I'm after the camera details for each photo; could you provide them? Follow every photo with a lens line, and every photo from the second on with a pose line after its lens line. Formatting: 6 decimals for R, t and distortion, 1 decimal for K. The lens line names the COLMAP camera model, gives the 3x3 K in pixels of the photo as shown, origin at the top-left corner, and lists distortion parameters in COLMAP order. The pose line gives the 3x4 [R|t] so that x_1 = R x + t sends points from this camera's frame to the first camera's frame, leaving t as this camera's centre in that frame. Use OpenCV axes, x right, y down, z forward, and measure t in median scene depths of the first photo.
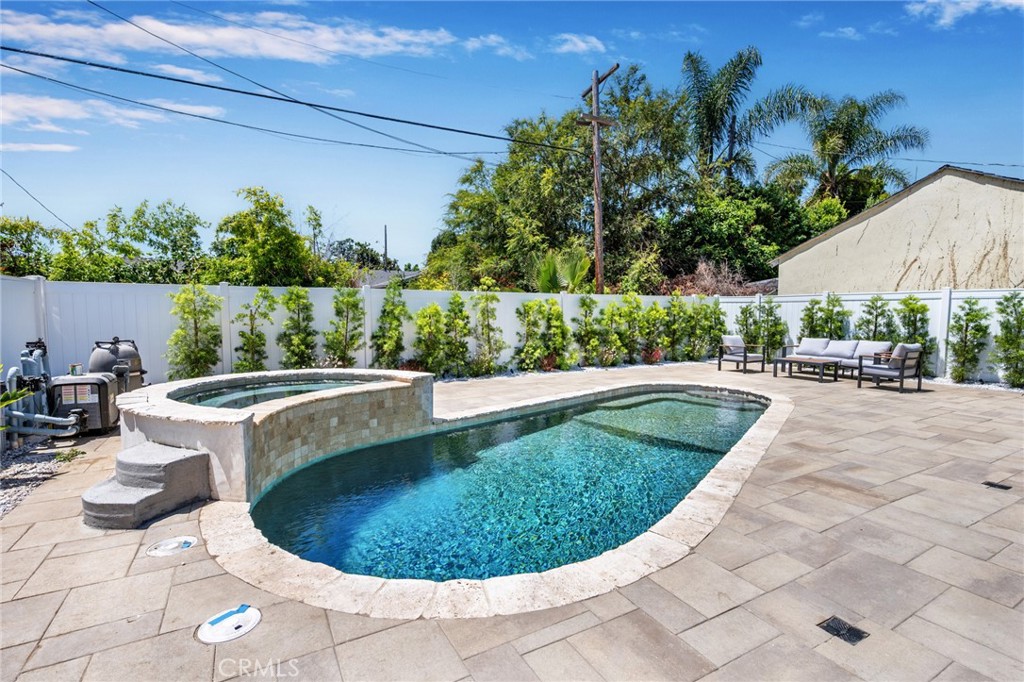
lens RADIAL K [[490.3, 0, 512.0], [0, 490.3, 341.0], [0, 0, 1]] dist [0.000185, -0.000017]
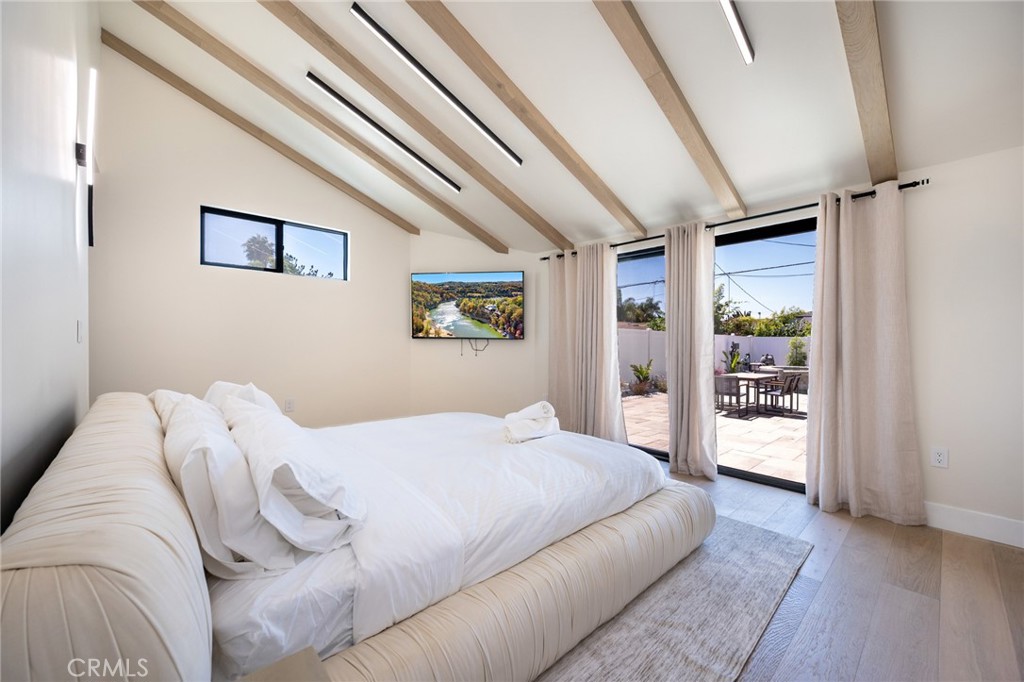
lens RADIAL K [[406.3, 0, 512.0], [0, 406.3, 341.0], [0, 0, 1]] dist [-0.000104, 0.000075]
pose [[0.239299, 0.004497, -0.970935, 1.234826], [-0.076809, 0.996943, -0.014313, 0.065932], [0.967903, 0.078001, 0.238913, -1.146987]]
